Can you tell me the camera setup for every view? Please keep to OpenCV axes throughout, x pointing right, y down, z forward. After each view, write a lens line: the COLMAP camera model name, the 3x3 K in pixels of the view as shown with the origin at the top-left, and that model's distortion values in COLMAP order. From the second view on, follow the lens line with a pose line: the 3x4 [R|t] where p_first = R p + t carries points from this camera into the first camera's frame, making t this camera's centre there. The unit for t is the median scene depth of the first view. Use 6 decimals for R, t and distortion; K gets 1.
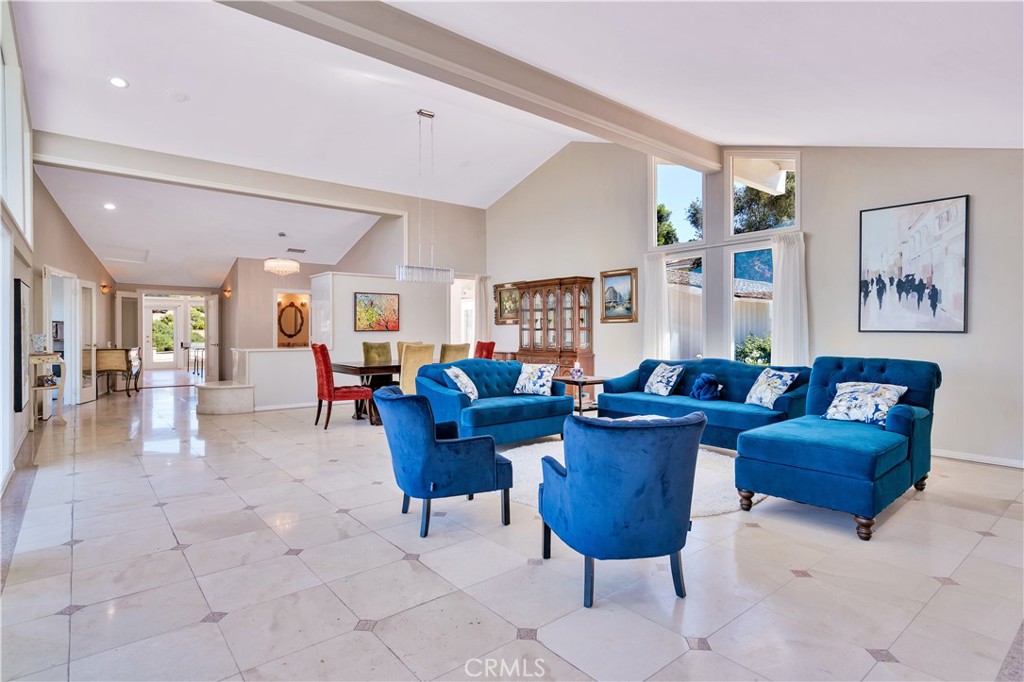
lens RADIAL K [[533.4, 0, 511.7], [0, 533.4, 341.0], [0, 0, 1]] dist [0.003445, -0.000233]
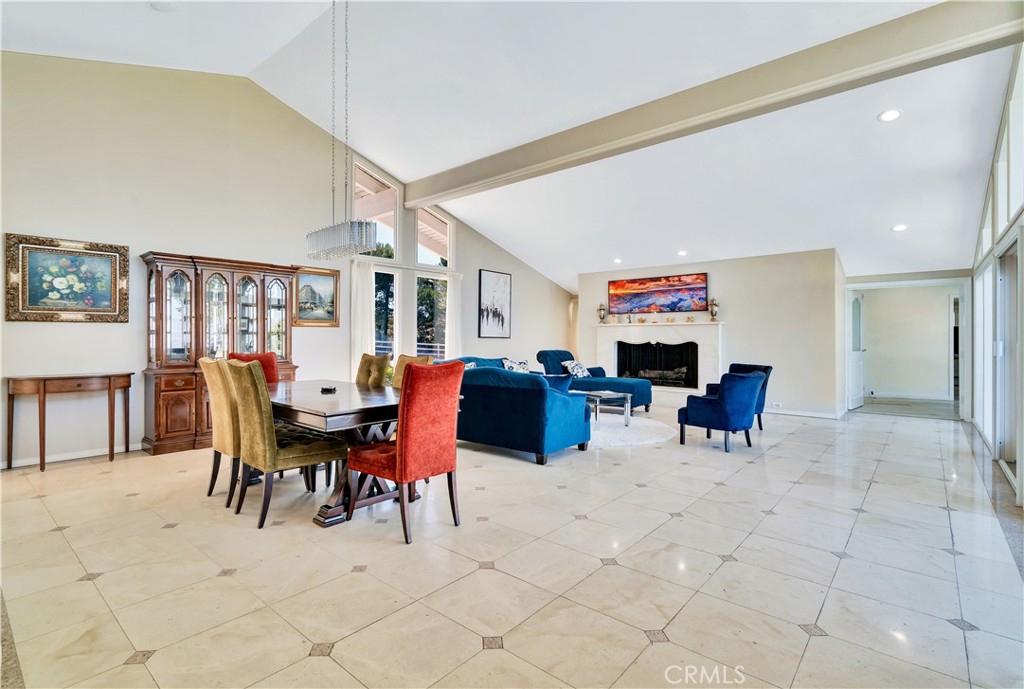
lens RADIAL K [[481.8, 0, 510.8], [0, 481.8, 337.6], [0, 0, 1]] dist [-0.004730, -0.000173]
pose [[-0.181371, 0.001513, 0.983414, -0.673464], [0.016545, 0.999862, 0.001513, -0.012339], [-0.983276, 0.016545, -0.181371, 0.852309]]
